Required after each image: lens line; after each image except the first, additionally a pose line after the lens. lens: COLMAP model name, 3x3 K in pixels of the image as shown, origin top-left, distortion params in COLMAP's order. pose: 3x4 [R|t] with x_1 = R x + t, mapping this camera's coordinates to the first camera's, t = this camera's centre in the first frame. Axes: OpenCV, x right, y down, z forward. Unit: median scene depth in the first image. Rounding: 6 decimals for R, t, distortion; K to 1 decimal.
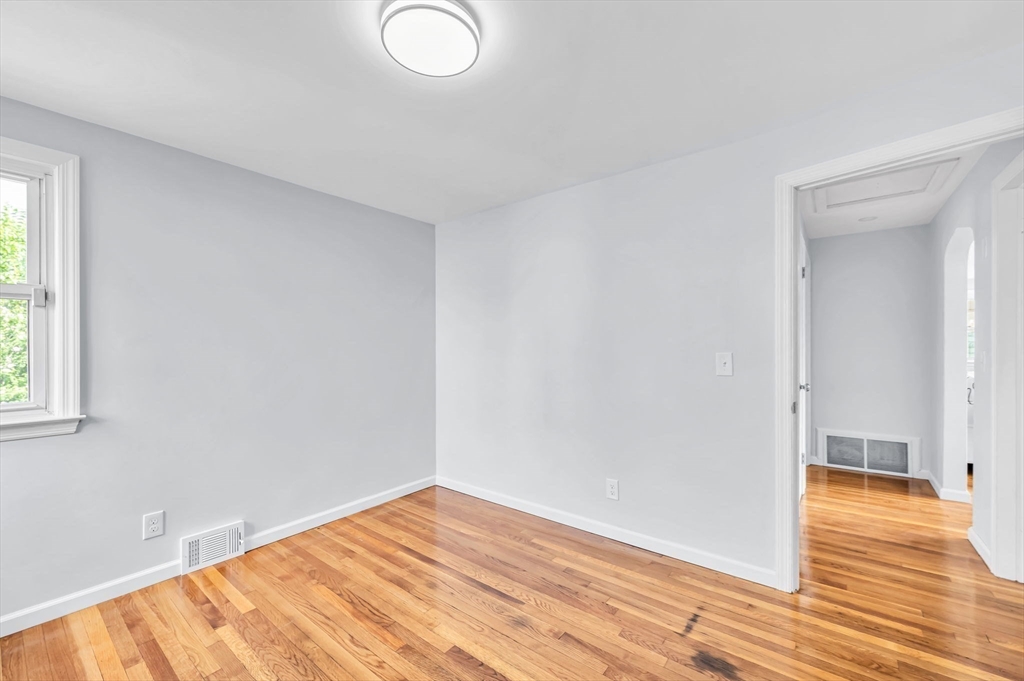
lens RADIAL K [[419.9, 0, 508.1], [0, 419.9, 344.6], [0, 0, 1]] dist [0.005854, 0.000463]
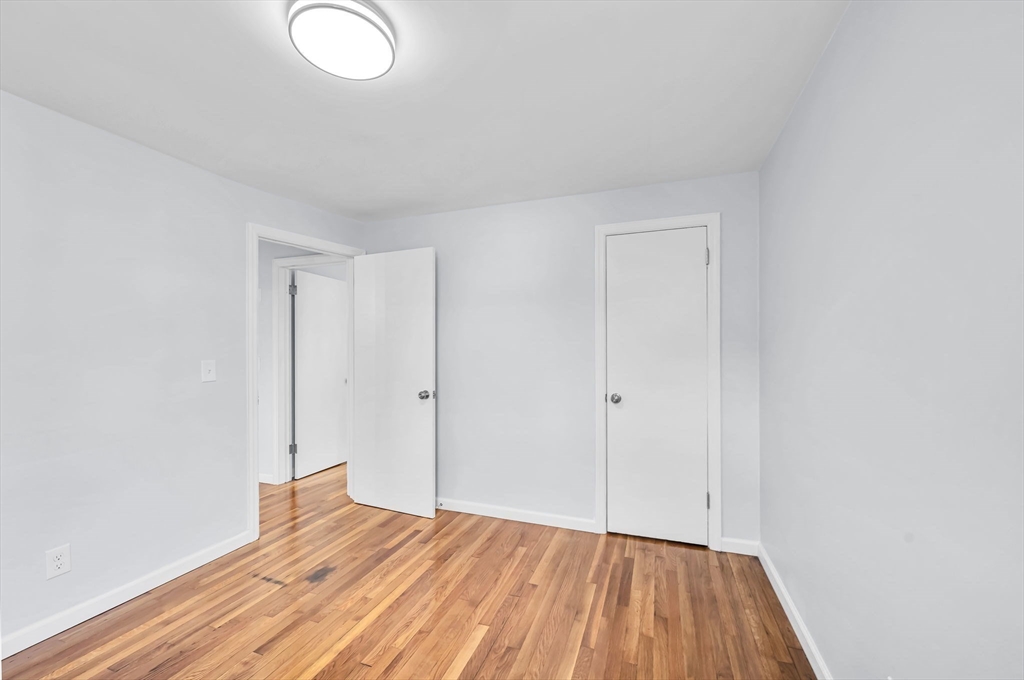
lens RADIAL K [[419.9, 0, 515.9], [0, 419.9, 350.3], [0, 0, 1]] dist [0.005854, 0.000463]
pose [[-0.323333, 0.006158, 0.946265, -0.831819], [0.007515, 0.999964, -0.003940, 0.002405], [-0.946256, 0.005837, -0.323367, 0.631795]]
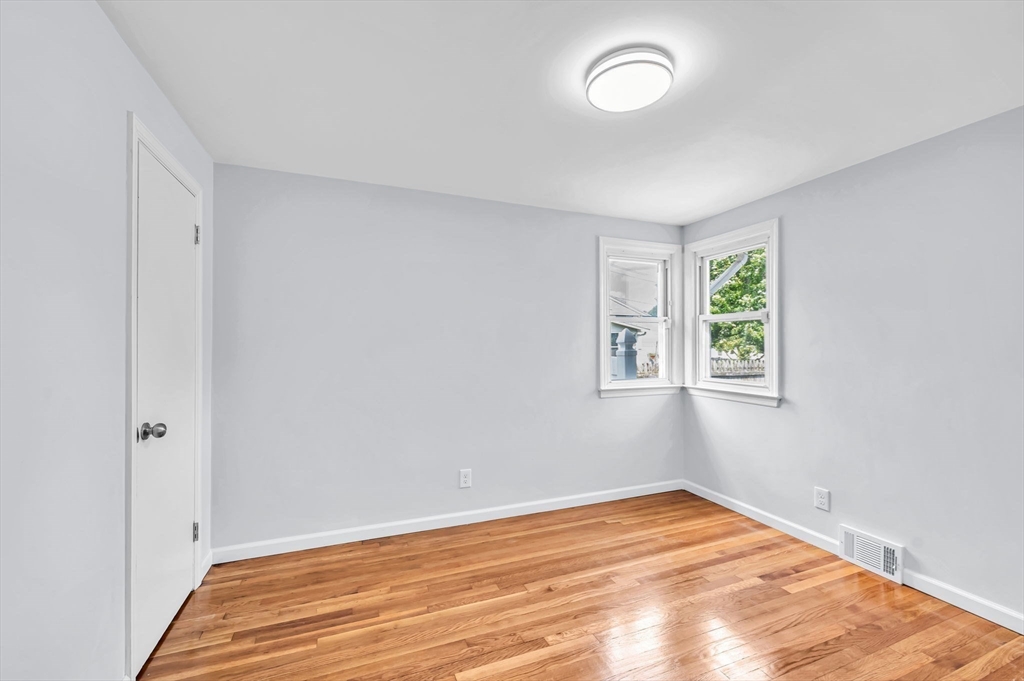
lens RADIAL K [[419.9, 0, 517.8], [0, 419.9, 344.8], [0, 0, 1]] dist [0.005854, 0.000463]
pose [[-0.483402, 0.001556, -0.875397, 0.642350], [-0.001151, 0.999996, 0.002413, -0.008604], [0.875398, 0.002174, -0.483399, 0.863240]]
